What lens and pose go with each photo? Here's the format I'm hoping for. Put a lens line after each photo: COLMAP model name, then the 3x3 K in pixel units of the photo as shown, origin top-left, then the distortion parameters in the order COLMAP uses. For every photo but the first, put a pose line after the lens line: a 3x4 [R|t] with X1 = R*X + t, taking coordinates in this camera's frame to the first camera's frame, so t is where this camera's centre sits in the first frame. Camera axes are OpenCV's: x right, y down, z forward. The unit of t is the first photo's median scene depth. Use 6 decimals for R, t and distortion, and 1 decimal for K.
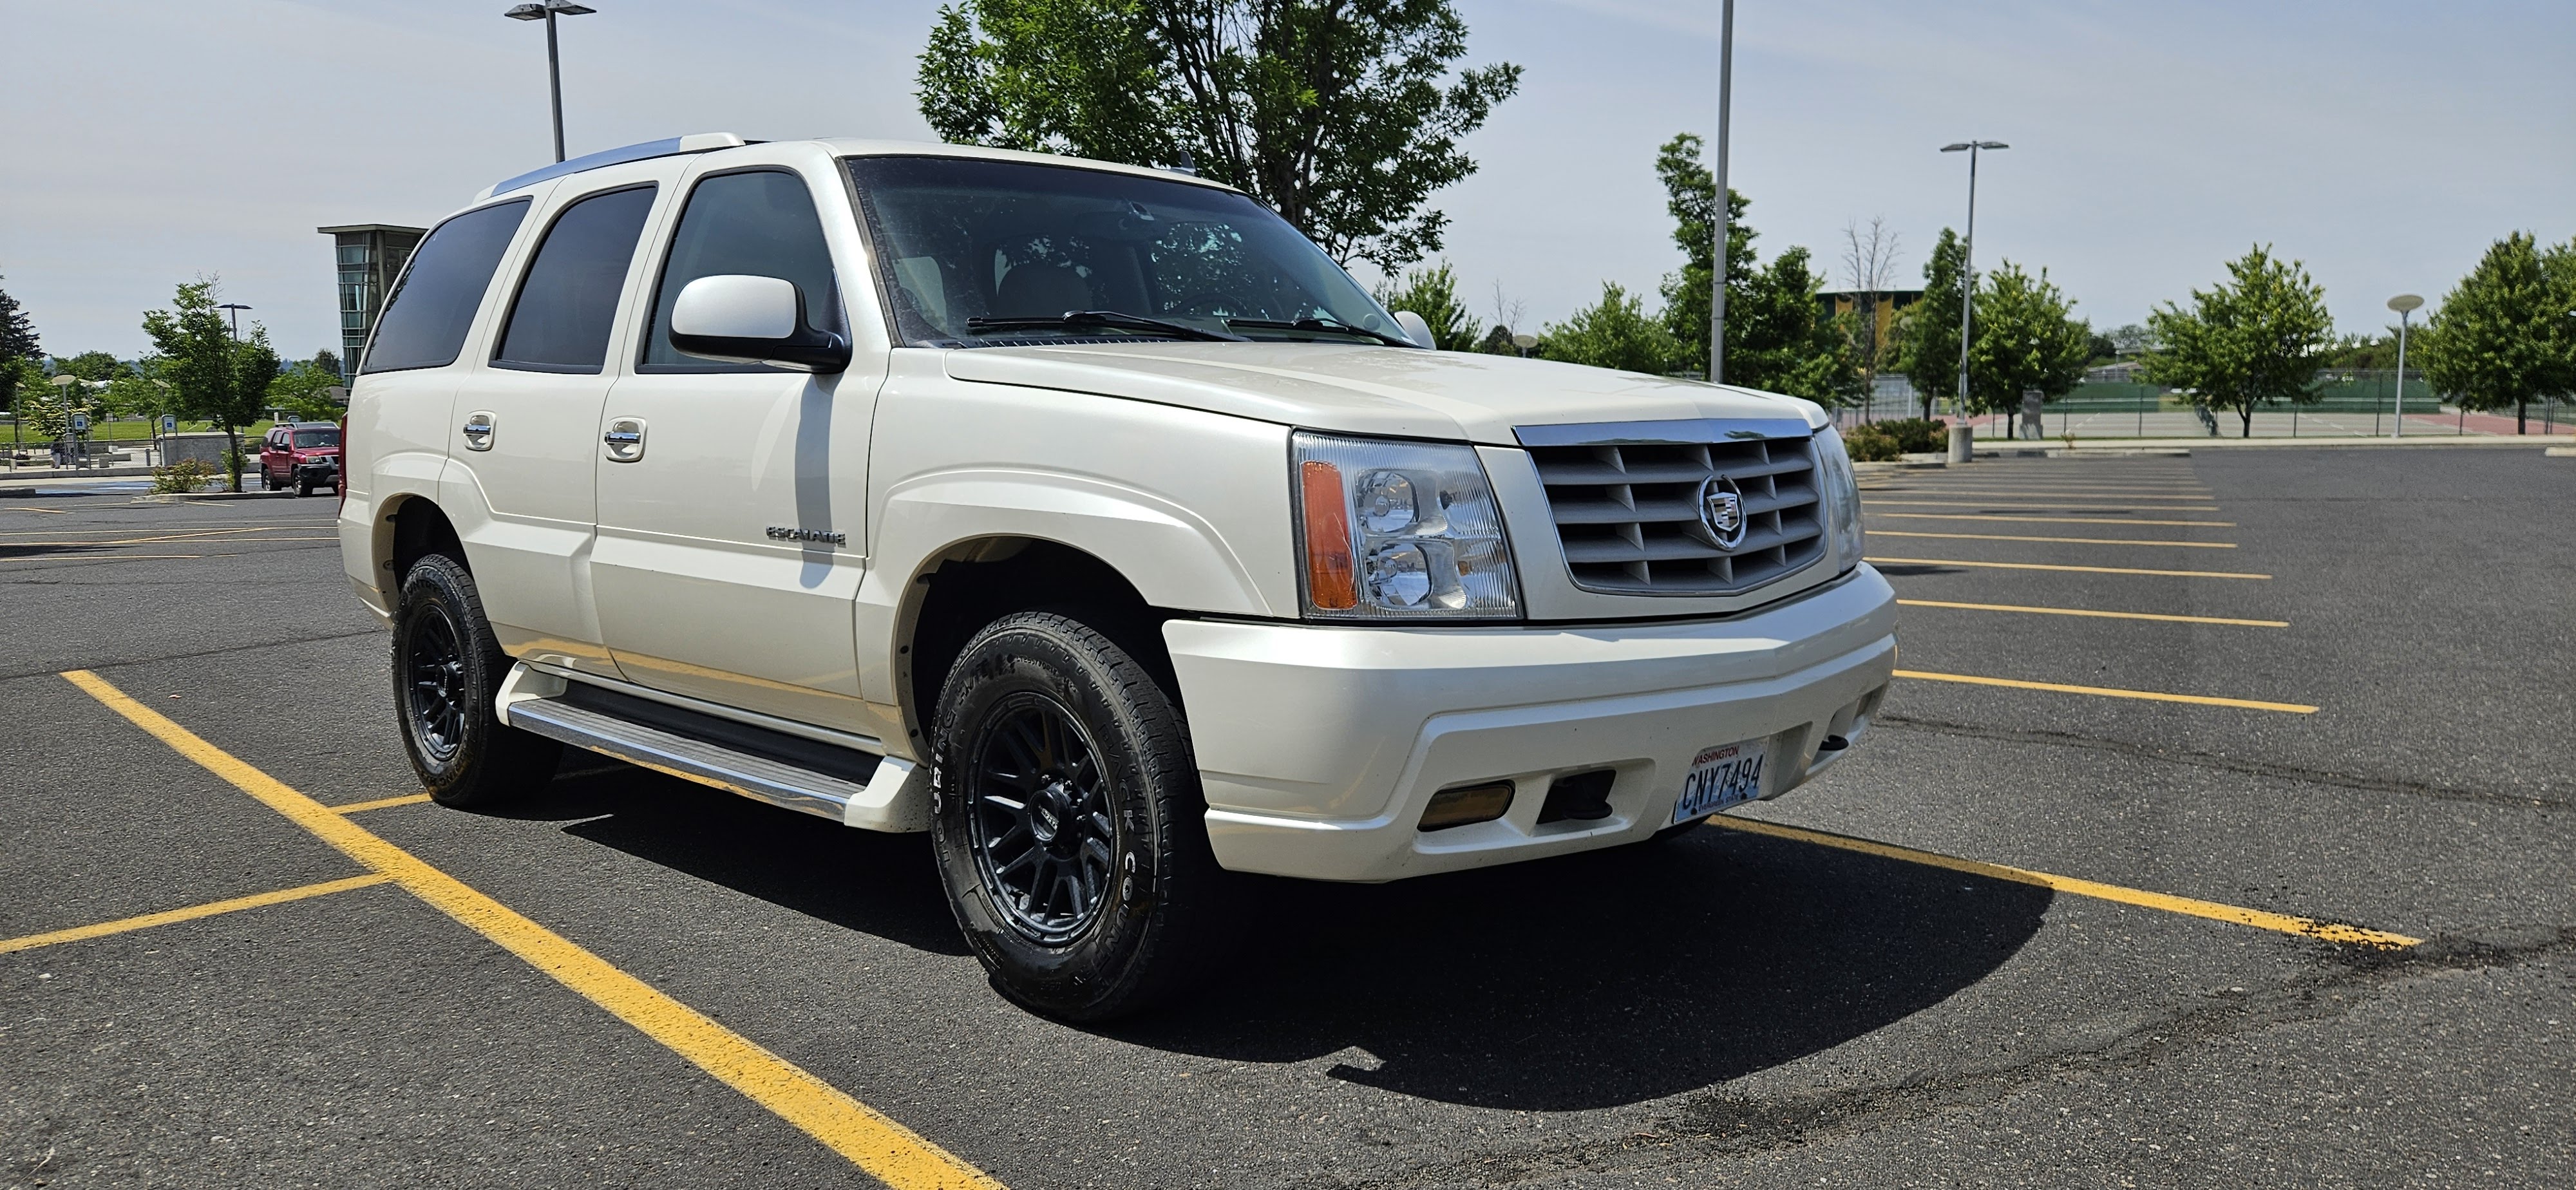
lens RADIAL K [[1821.6, 0, 1282.7], [0, 1821.6, 582.5], [0, 0, 1]] dist [0.110782, -0.127844]
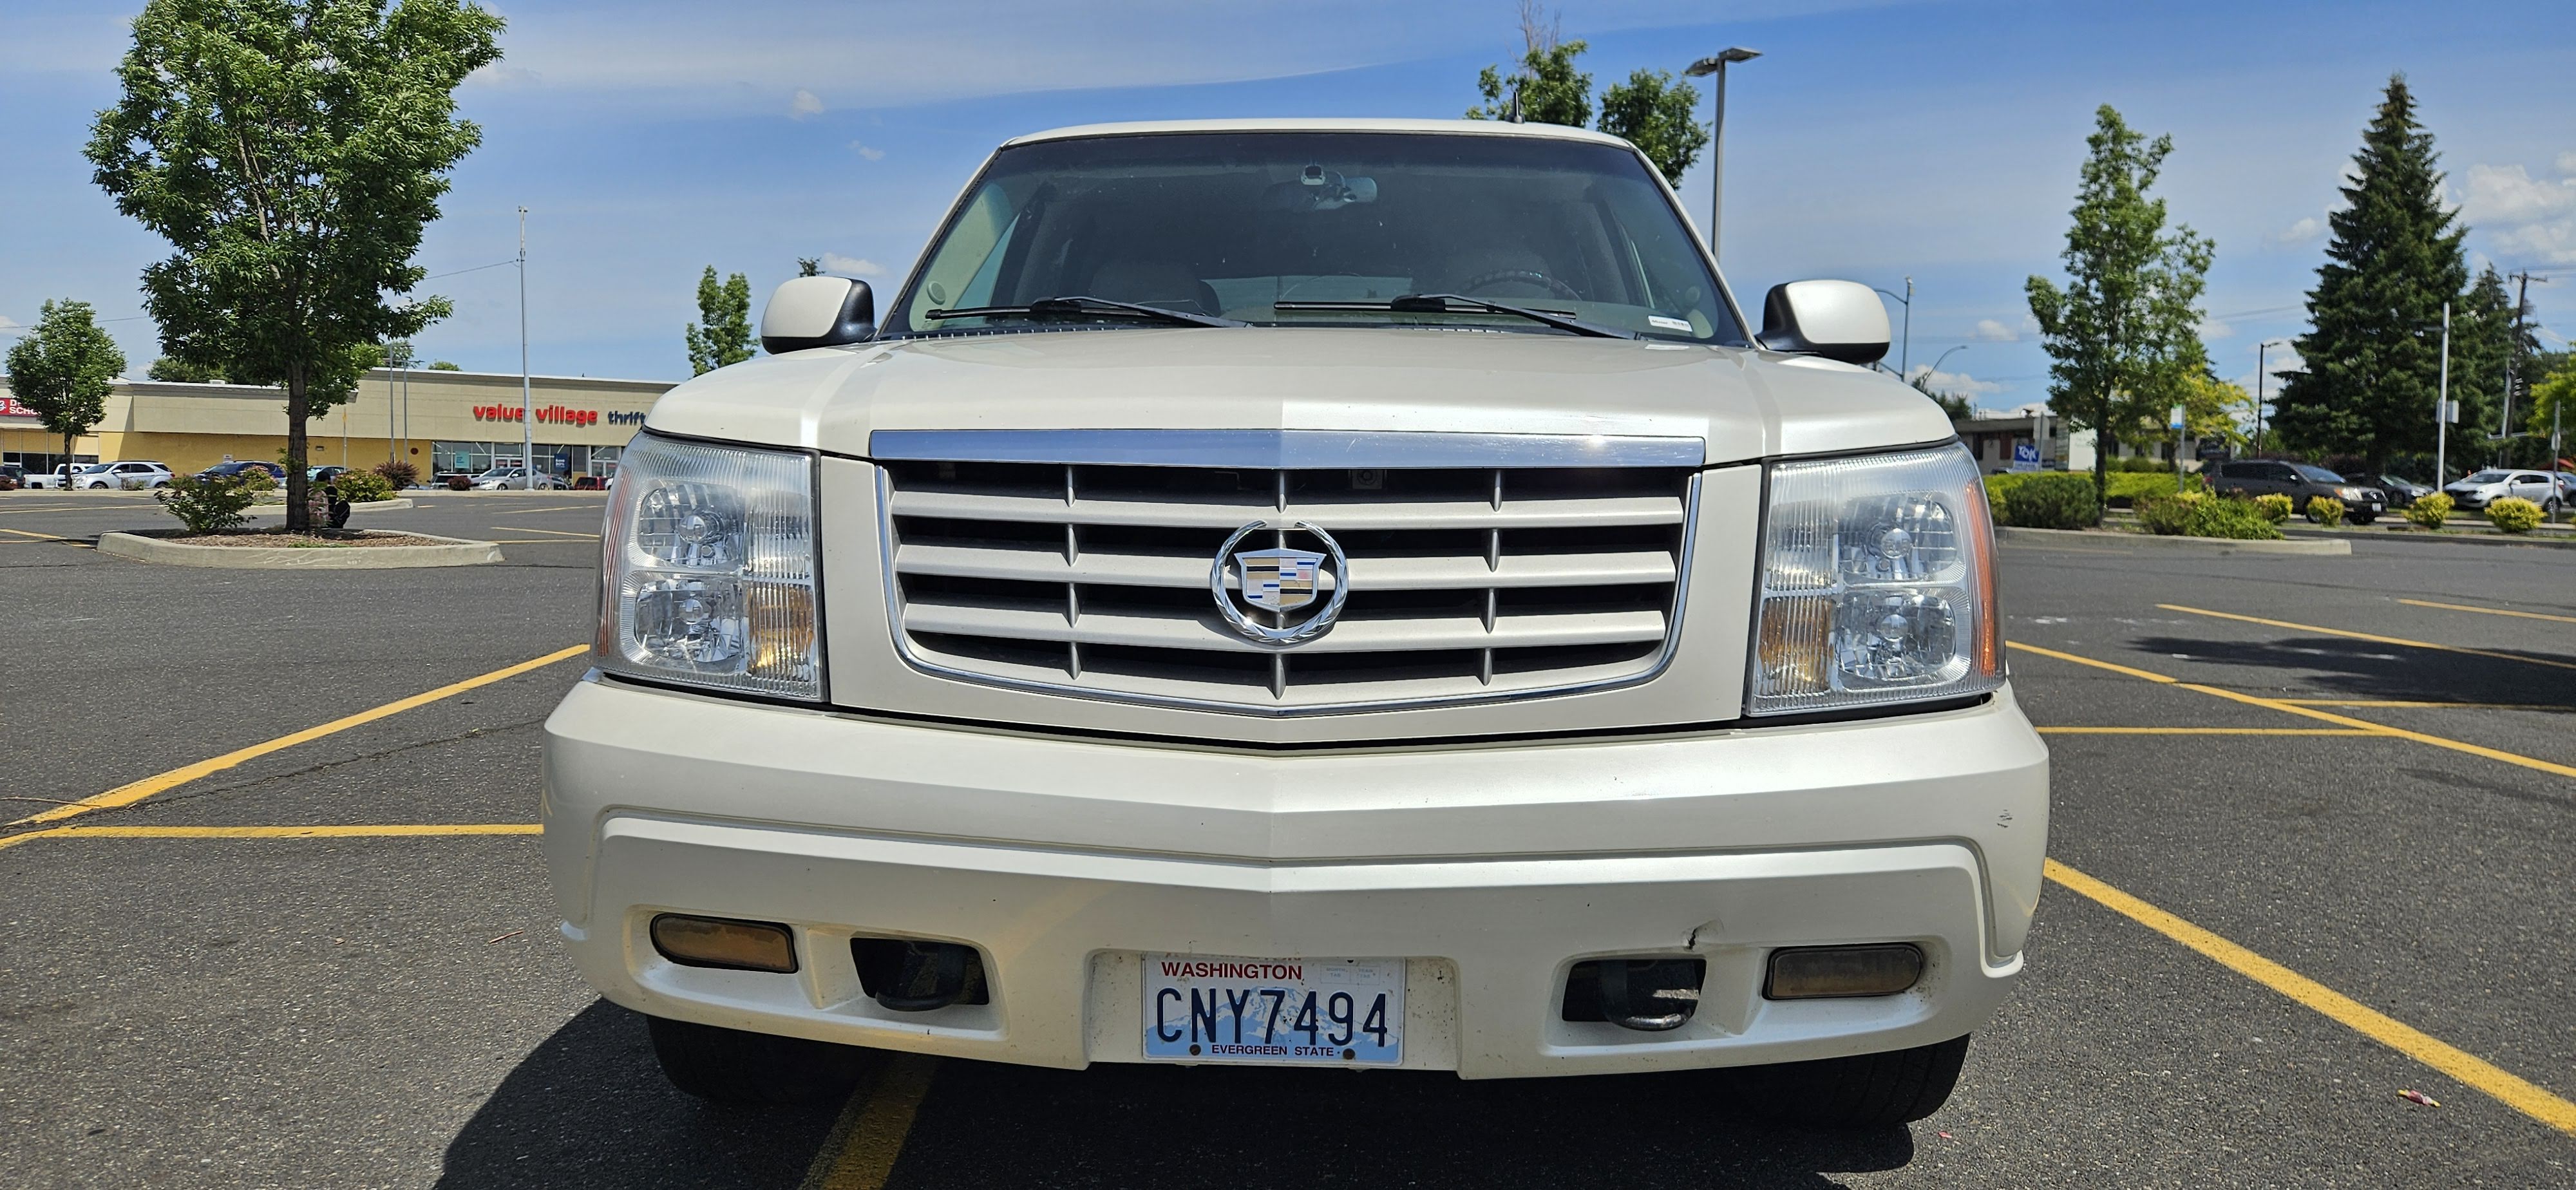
lens RADIAL K [[1788.2, 0, 1288.0], [0, 1788.2, 595.0], [0, 0, 1]] dist [0.108371, -0.128488]
pose [[0.843005, 0.070797, -0.533226, 0.378272], [-0.070890, 0.997277, 0.020334, -0.031404], [0.533214, 0.020659, 0.845728, 0.348999]]
